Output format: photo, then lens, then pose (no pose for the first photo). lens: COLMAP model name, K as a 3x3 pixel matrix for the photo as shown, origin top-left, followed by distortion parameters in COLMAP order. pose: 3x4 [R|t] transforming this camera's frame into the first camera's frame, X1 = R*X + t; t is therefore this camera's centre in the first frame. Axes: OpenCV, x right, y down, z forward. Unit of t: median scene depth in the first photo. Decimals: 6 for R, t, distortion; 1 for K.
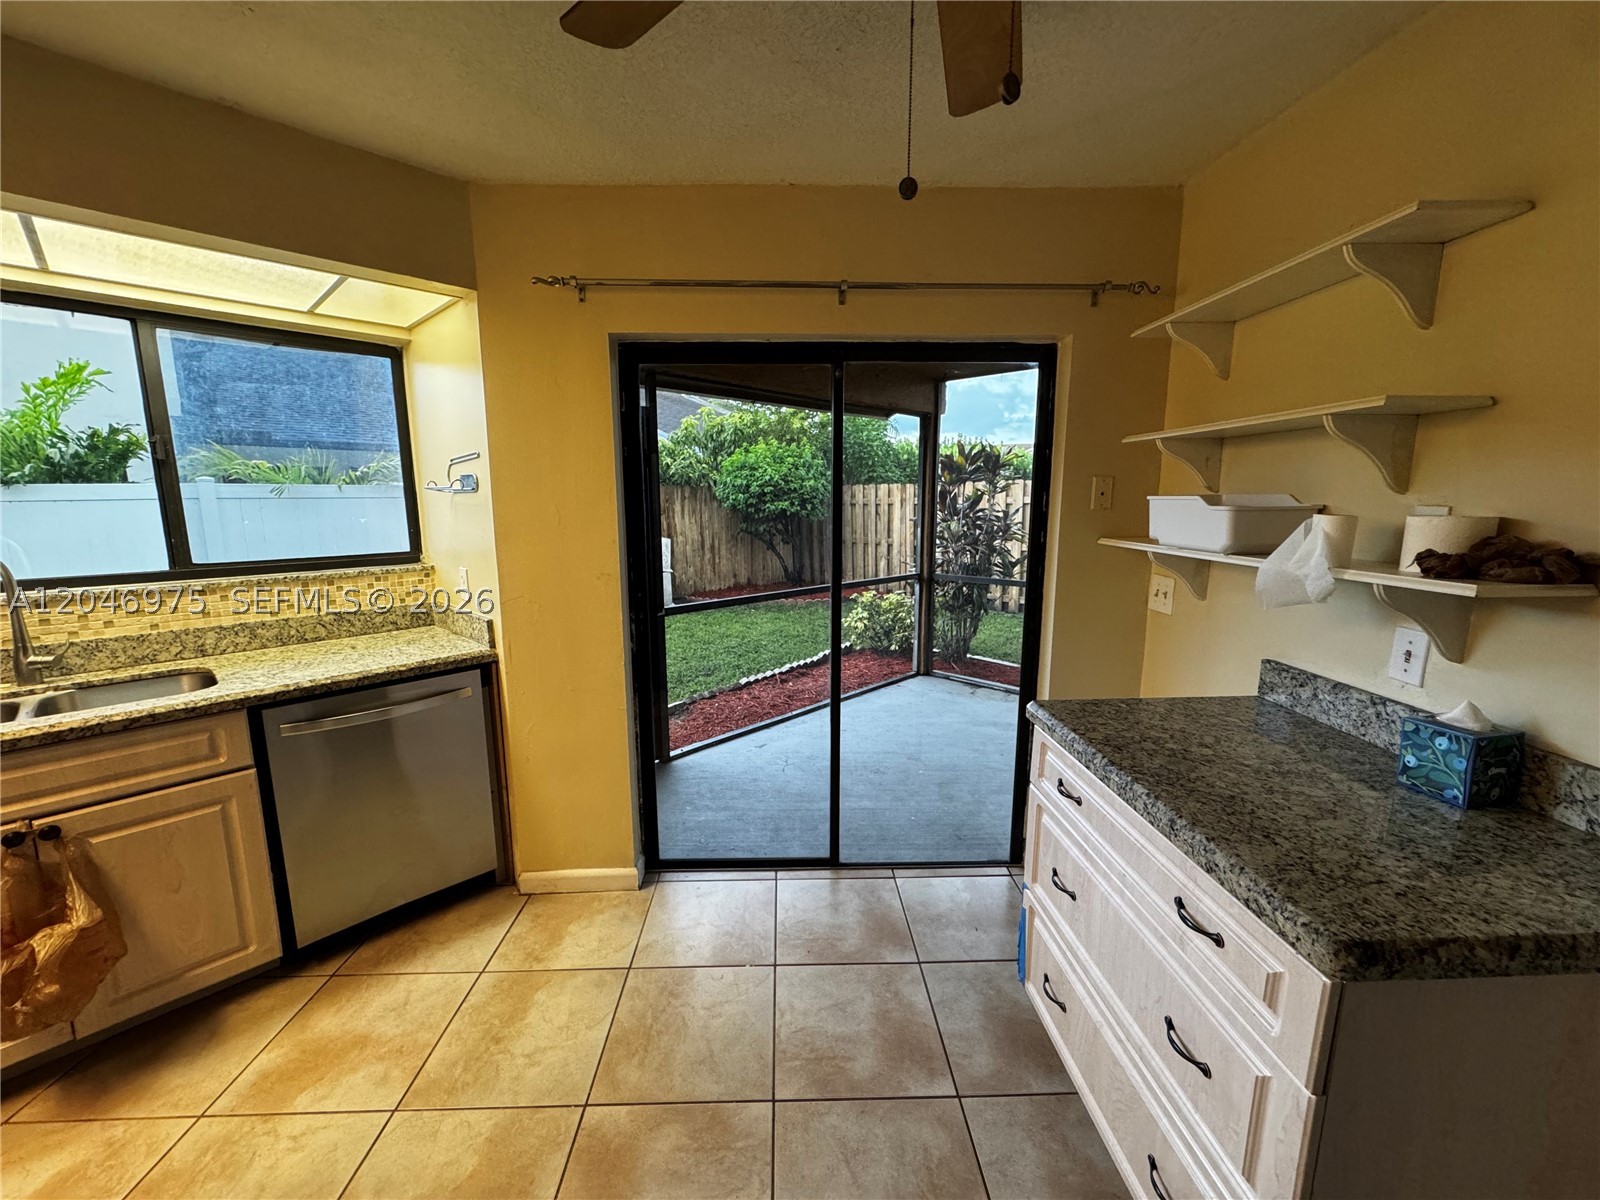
lens RADIAL K [[636.4, 0, 794.3], [0, 636.4, 599.1], [0, 0, 1]] dist [-0.000462, -0.000244]
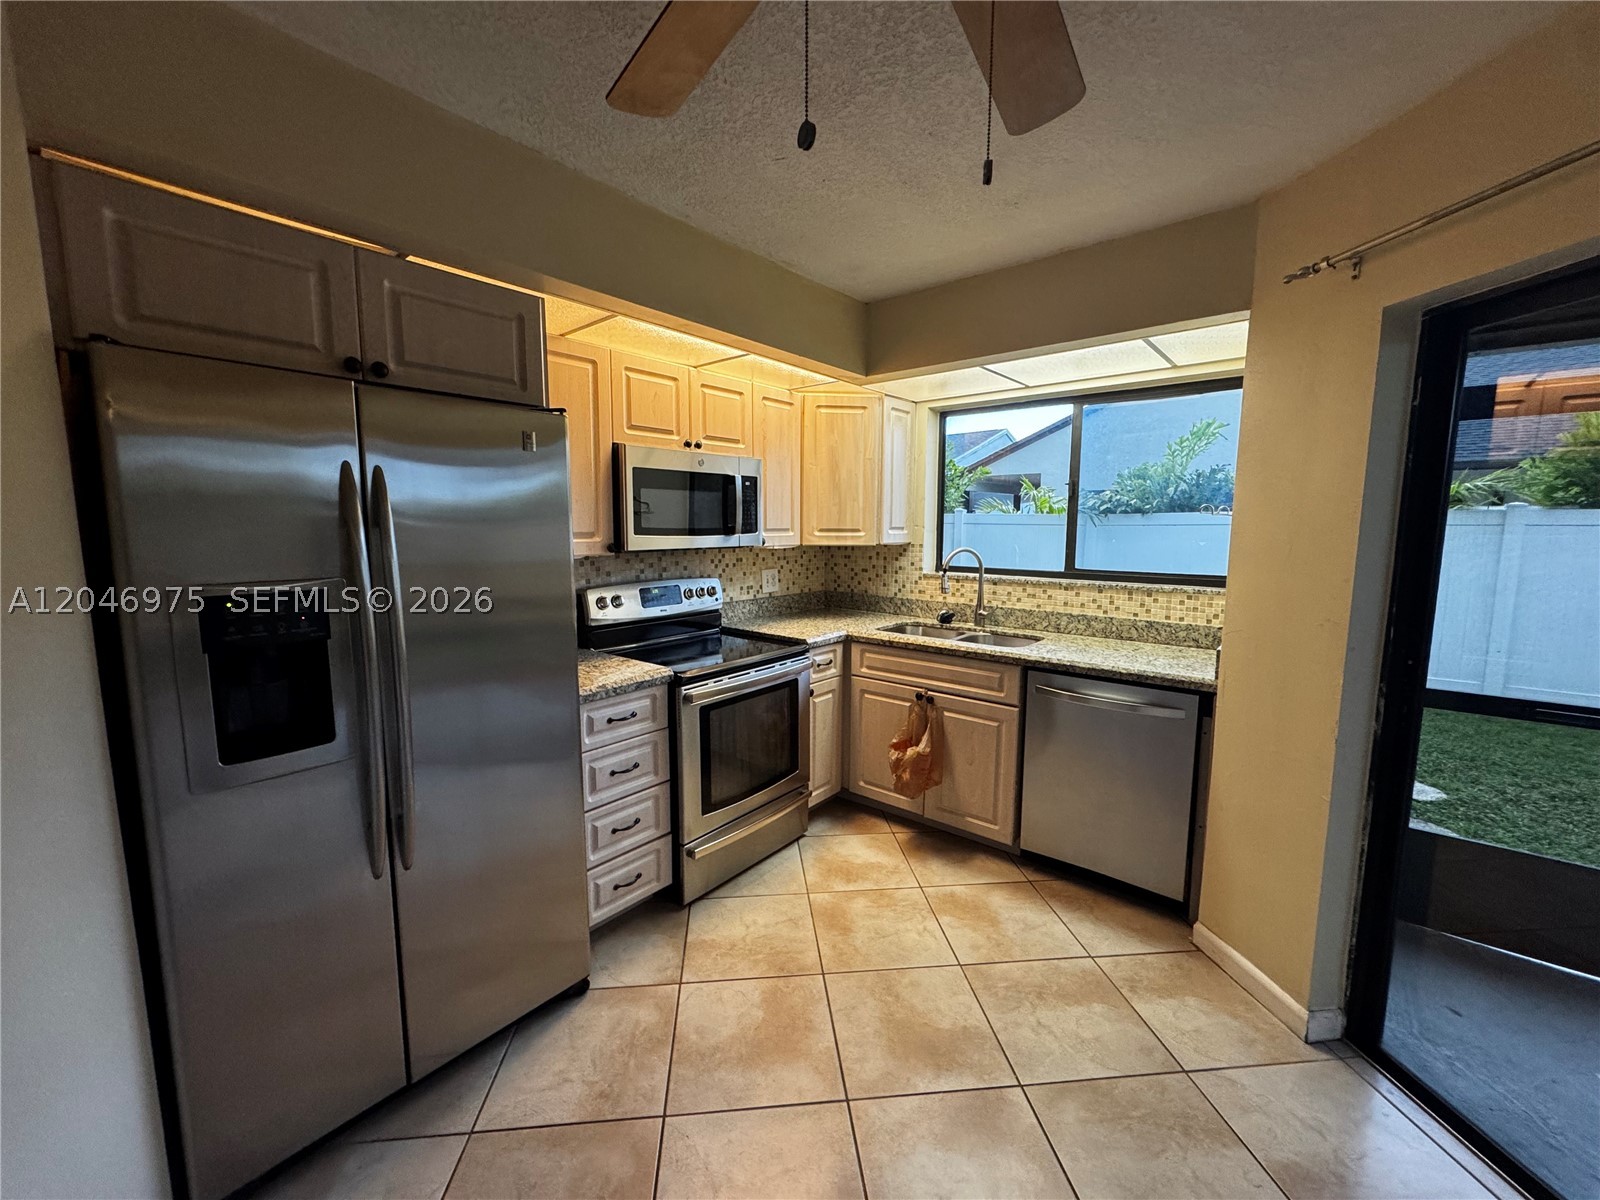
lens RADIAL K [[636.4, 0, 802.3], [0, 636.4, 598.1], [0, 0, 1]] dist [-0.000462, -0.000244]
pose [[0.072743, 0.121580, -0.989913, 0.233552], [-0.164176, 0.980462, 0.108355, -0.024823], [0.983745, 0.154638, 0.091282, 0.158737]]
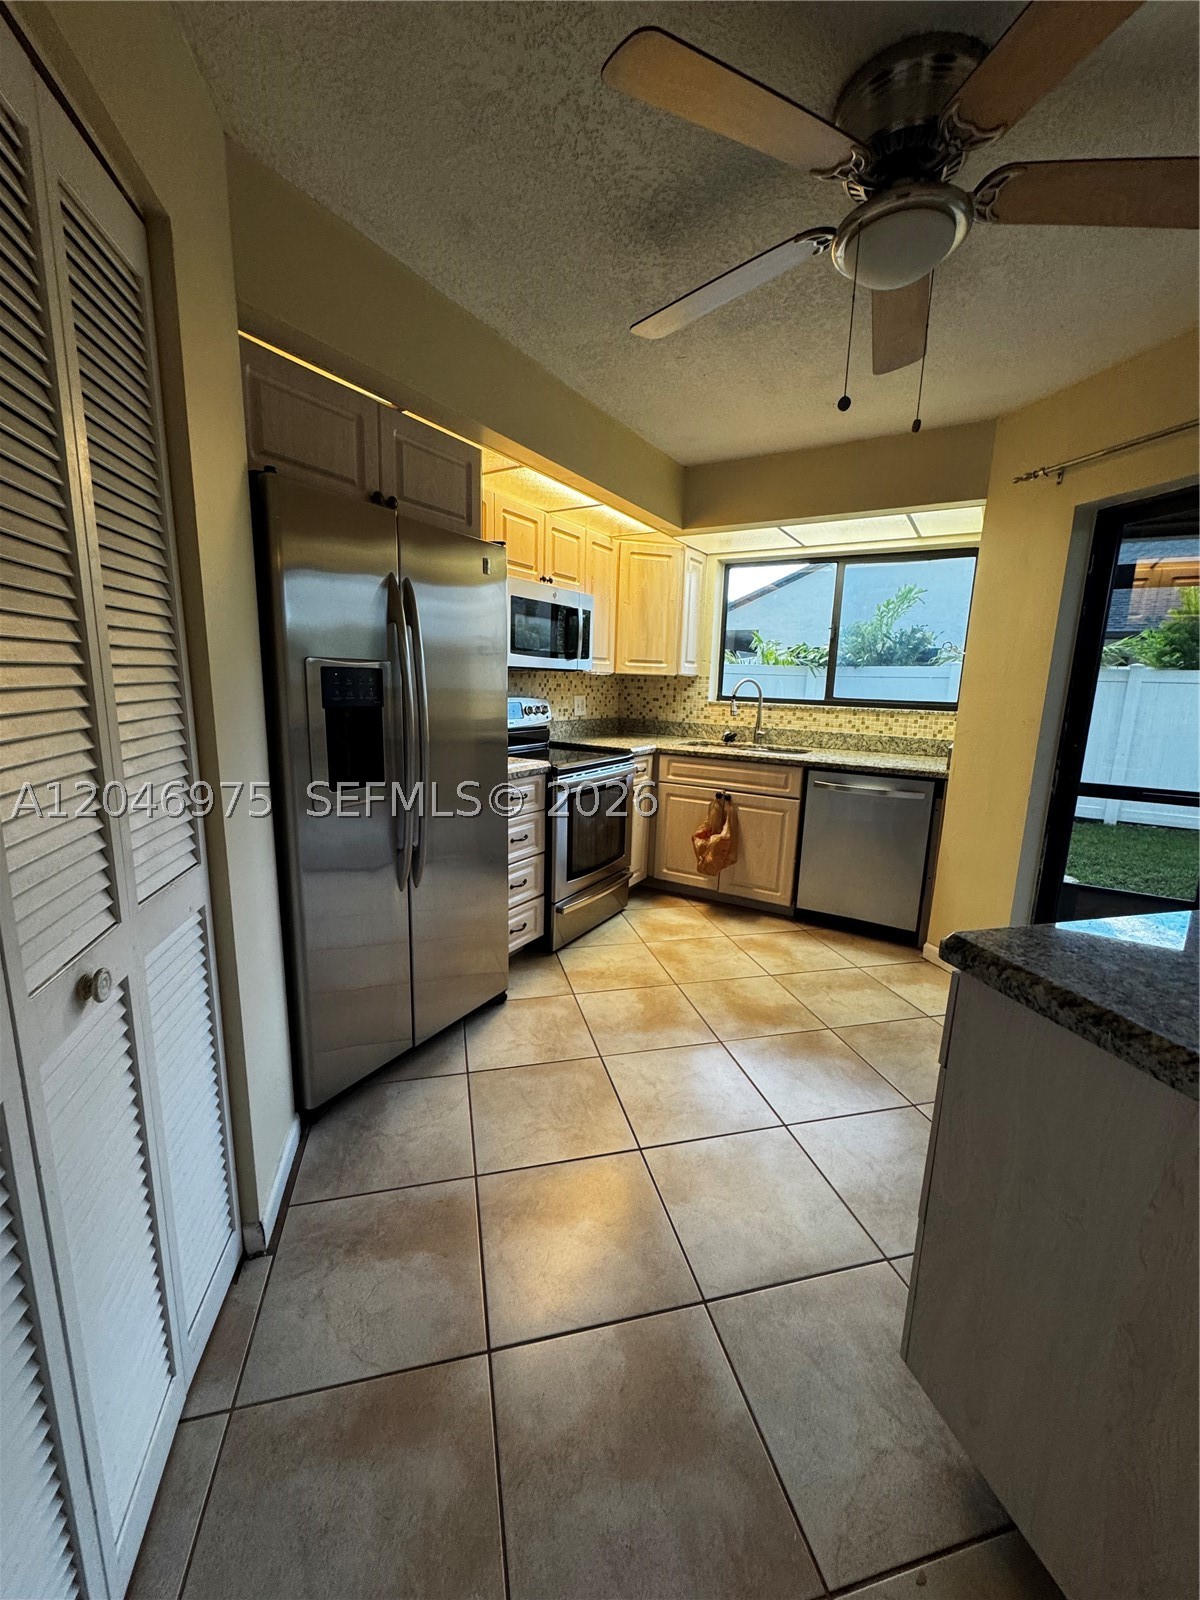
lens RADIAL K [[636.4, 0, 604.3], [0, 636.4, 799.2], [0, 0, 1]] dist [-0.000462, -0.000244]
pose [[0.223715, 0.191058, -0.955745, 0.368564], [-0.187399, 0.970734, 0.150189, 0.040784], [0.956469, 0.145506, 0.252972, -0.009772]]
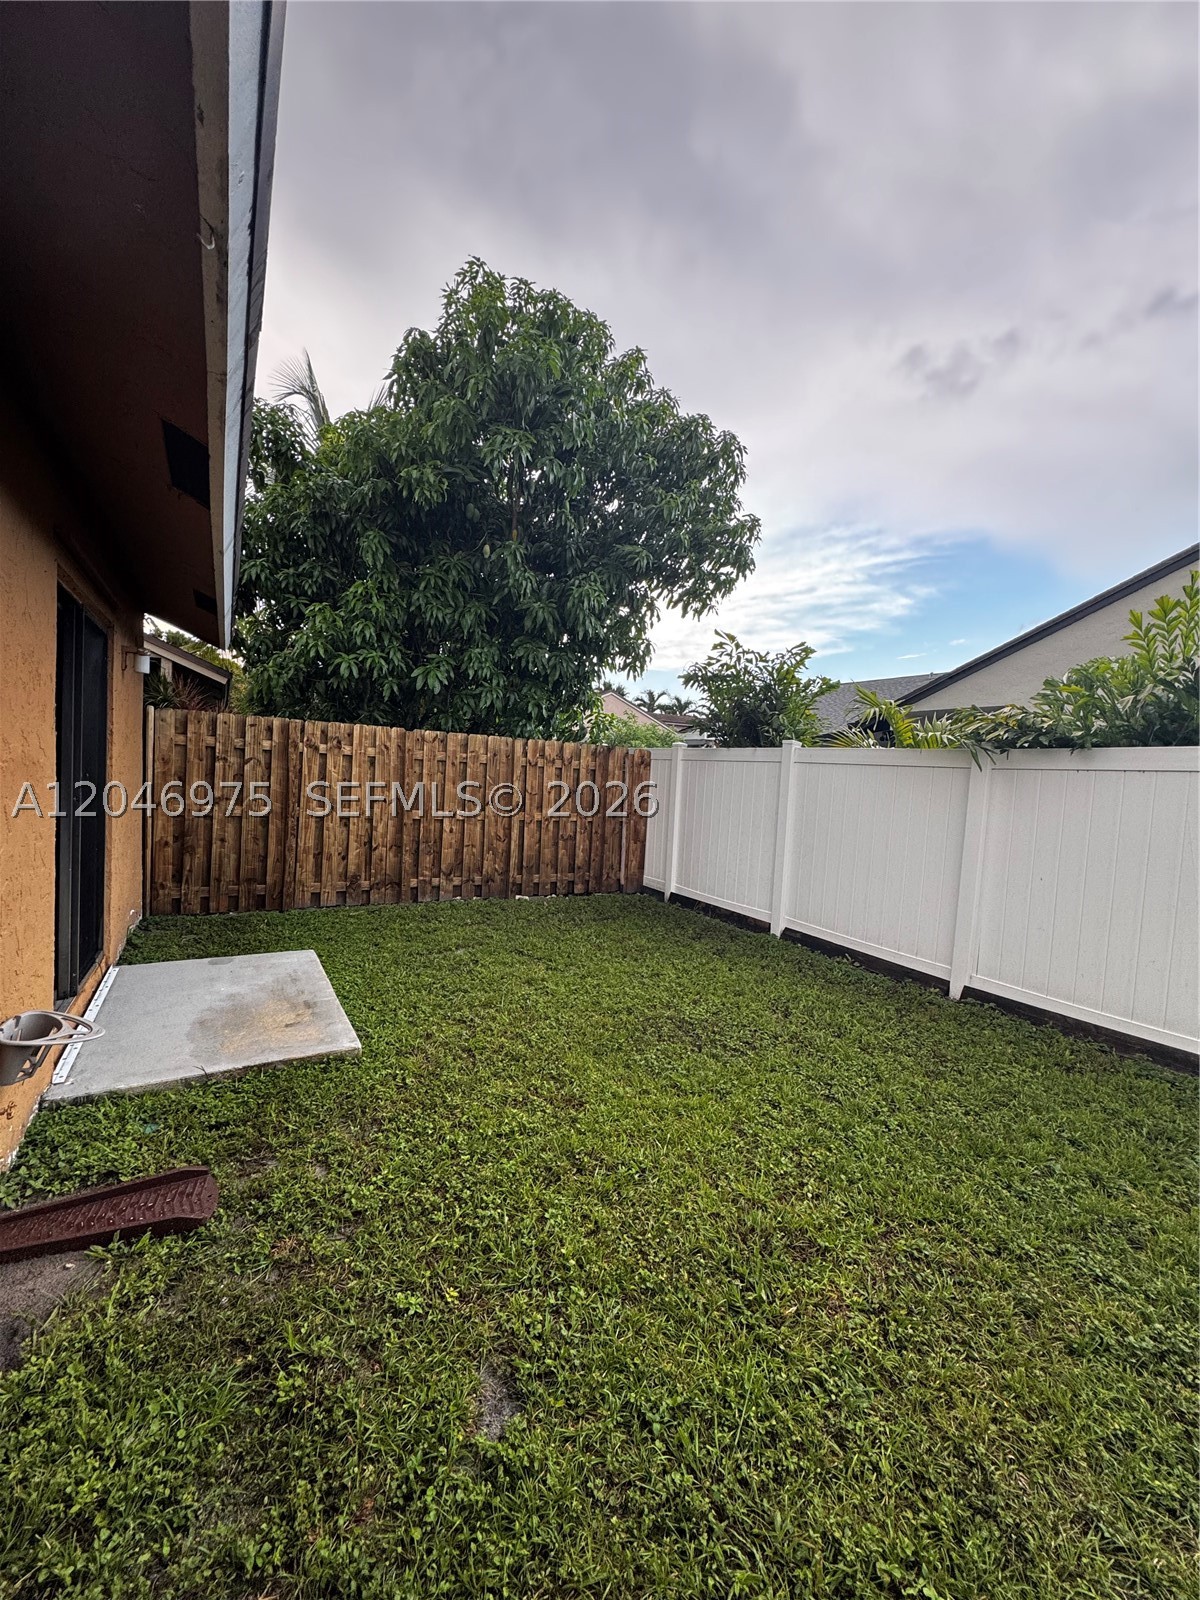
lens RADIAL K [[636.4, 0, 596.9], [0, 636.4, 798.9], [0, 0, 1]] dist [-0.000462, -0.000244]
pose [[-0.273626, 0.030190, -0.961362, -0.446136], [-0.205602, 0.974569, 0.089124, -0.091255], [0.939605, 0.222044, -0.260460, 0.876914]]
